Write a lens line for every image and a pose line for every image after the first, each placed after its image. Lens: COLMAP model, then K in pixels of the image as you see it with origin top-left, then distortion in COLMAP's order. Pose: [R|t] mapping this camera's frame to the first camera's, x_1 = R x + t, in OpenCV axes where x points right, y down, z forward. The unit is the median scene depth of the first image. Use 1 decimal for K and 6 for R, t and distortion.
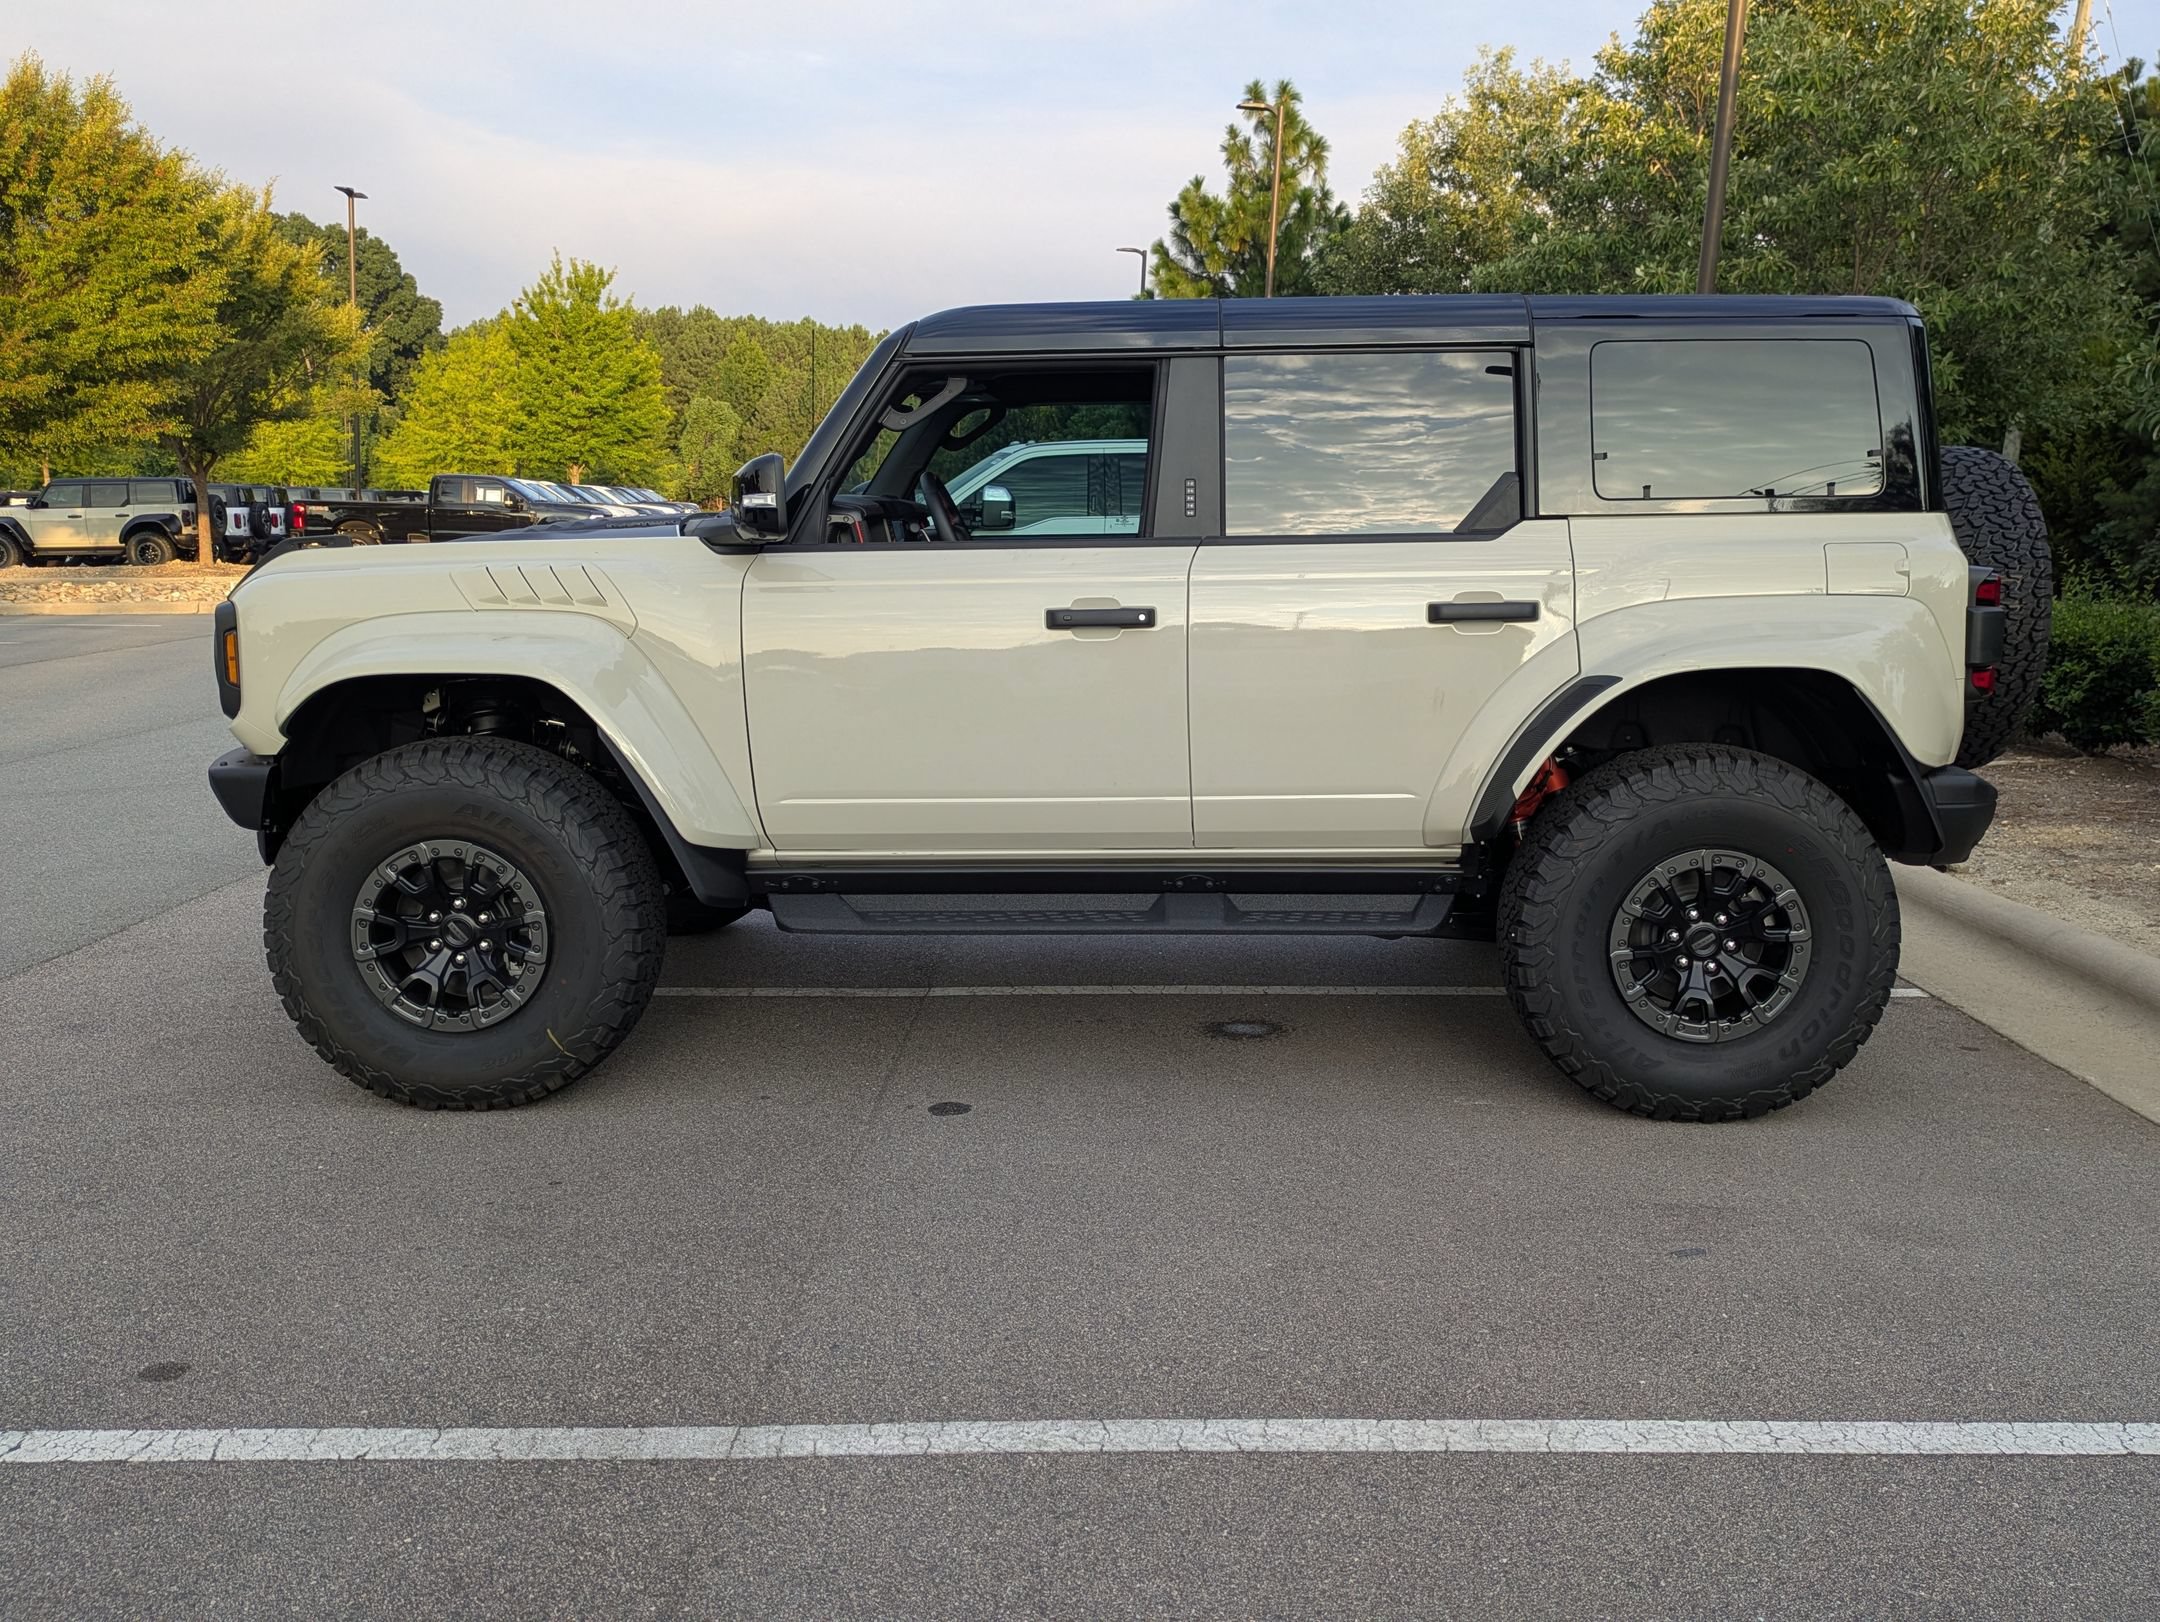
lens RADIAL K [[1832.4, 0, 1106.1], [0, 1832.4, 806.7], [0, 0, 1]] dist [0.078301, -0.083760]
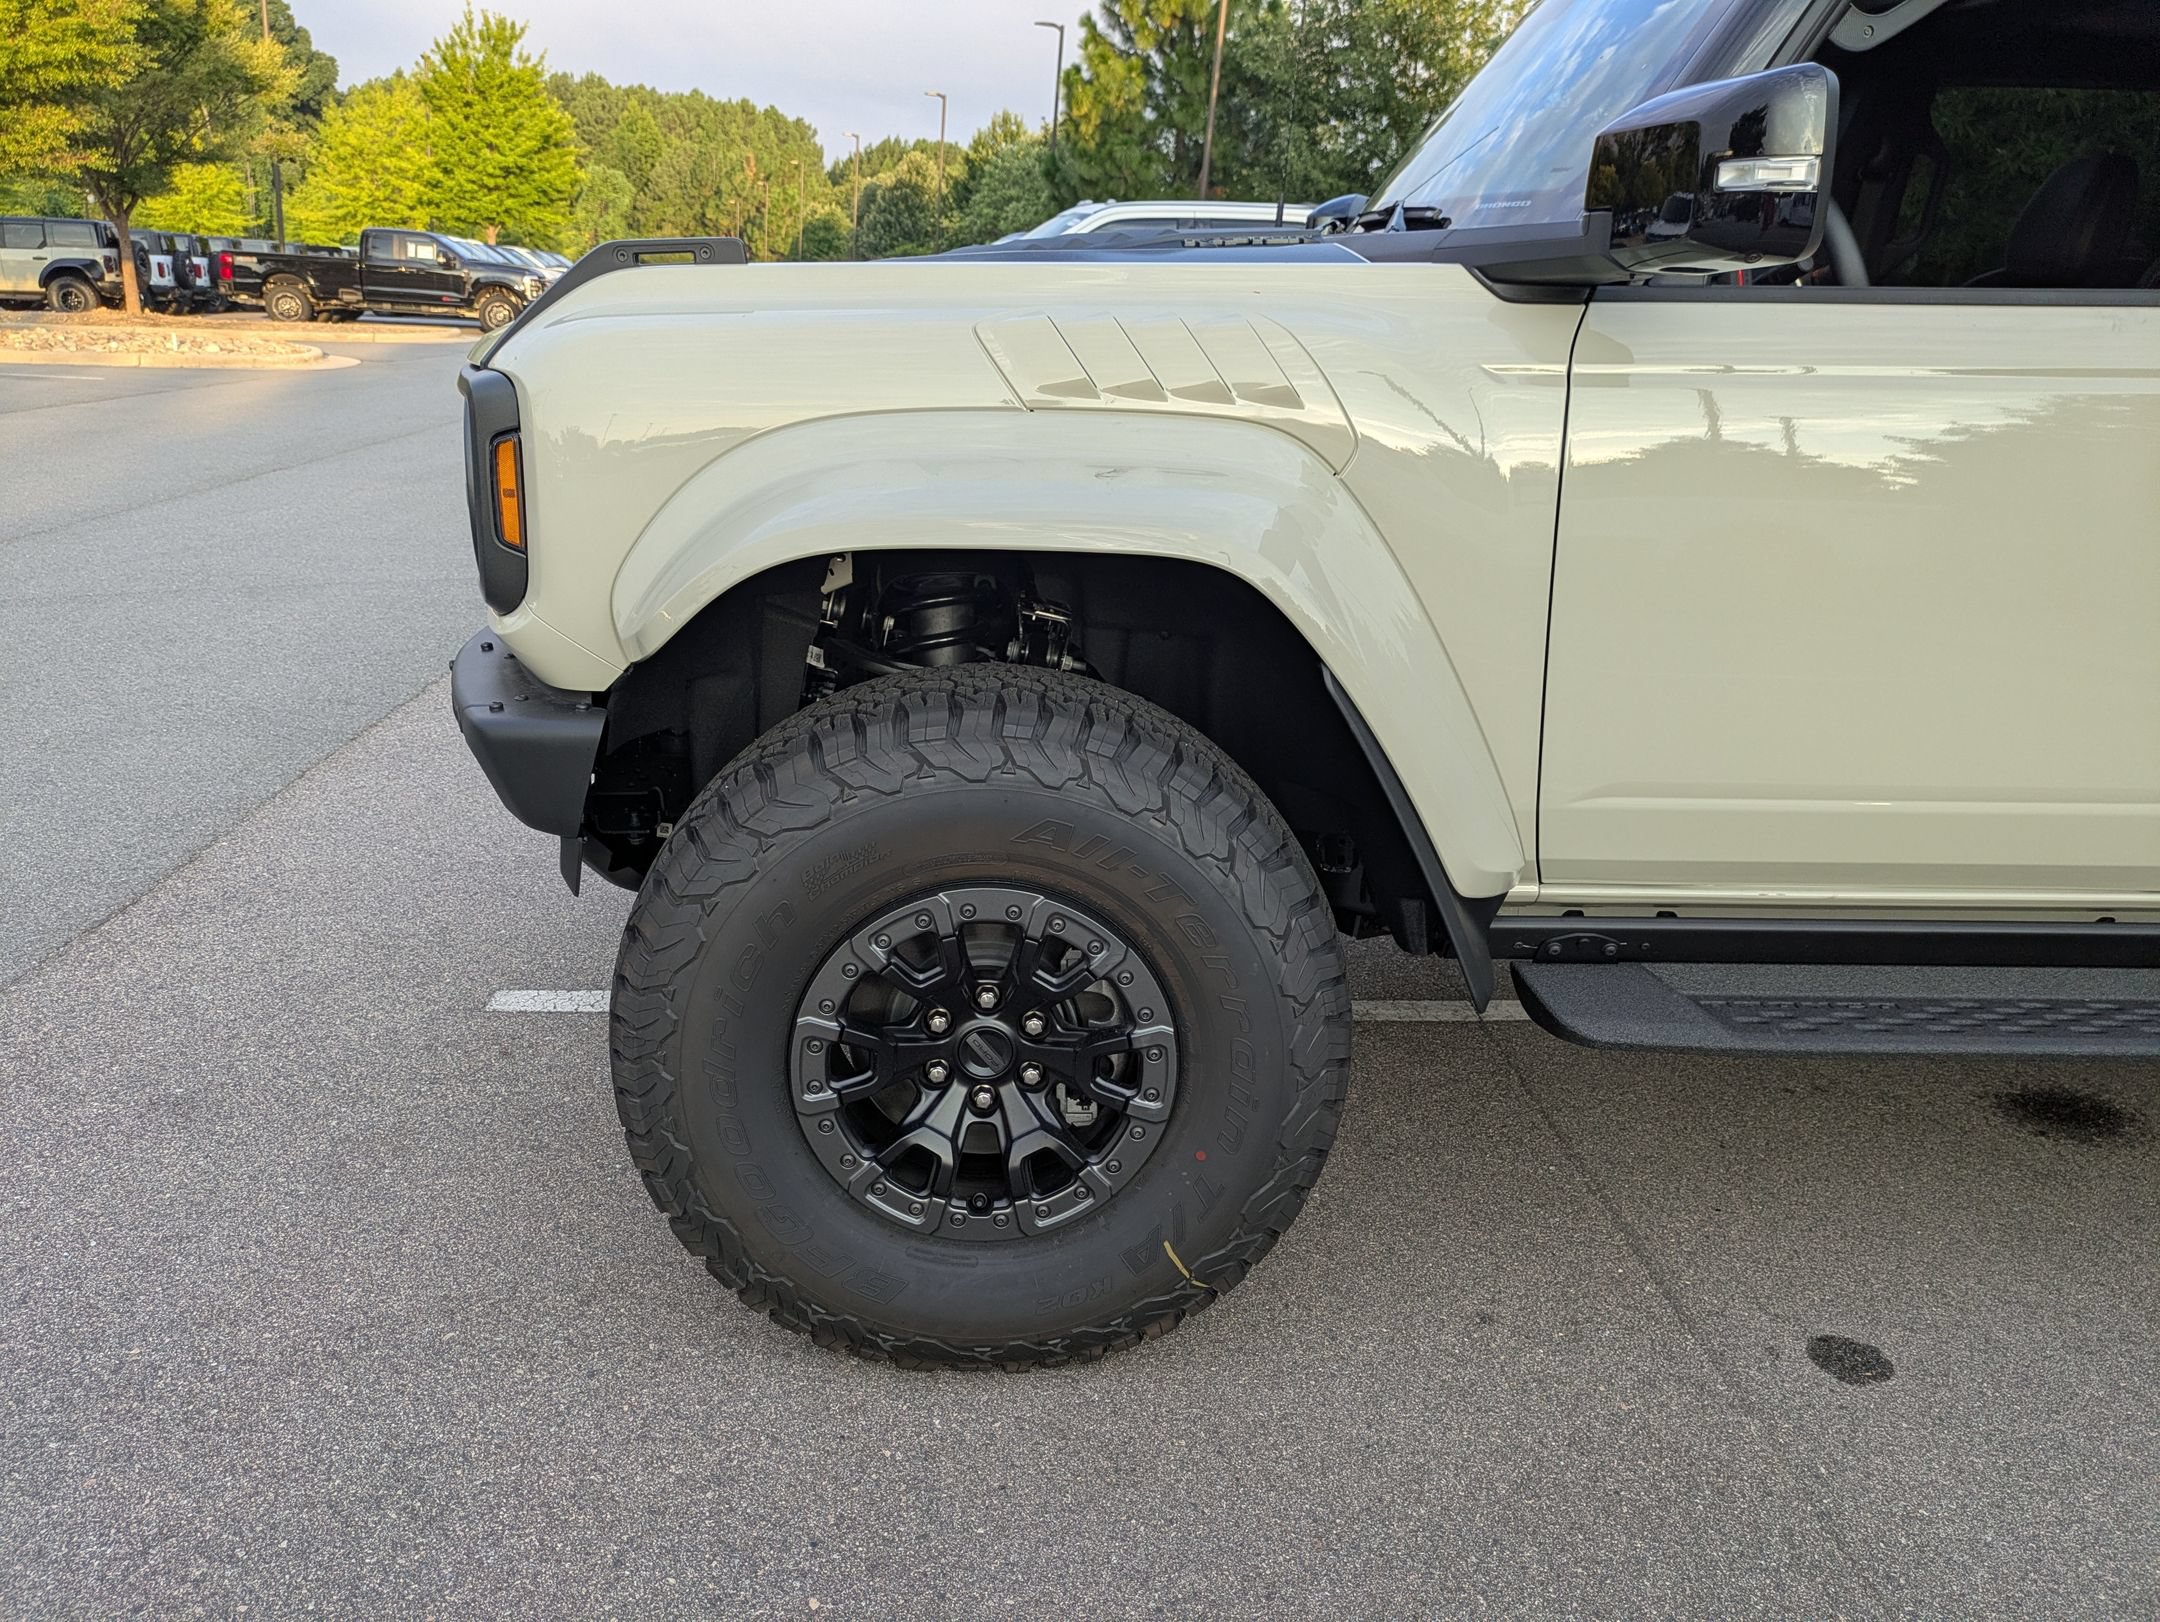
lens RADIAL K [[1616.7, 0, 1066.6], [0, 1616.7, 819.1], [0, 0, 1]] dist [0.028904, -0.004780]
pose [[0.997583, 0.013019, 0.068249, -0.064550], [-0.023241, 0.988230, 0.151199, -0.011595], [-0.065477, -0.152420, 0.986144, 0.101535]]
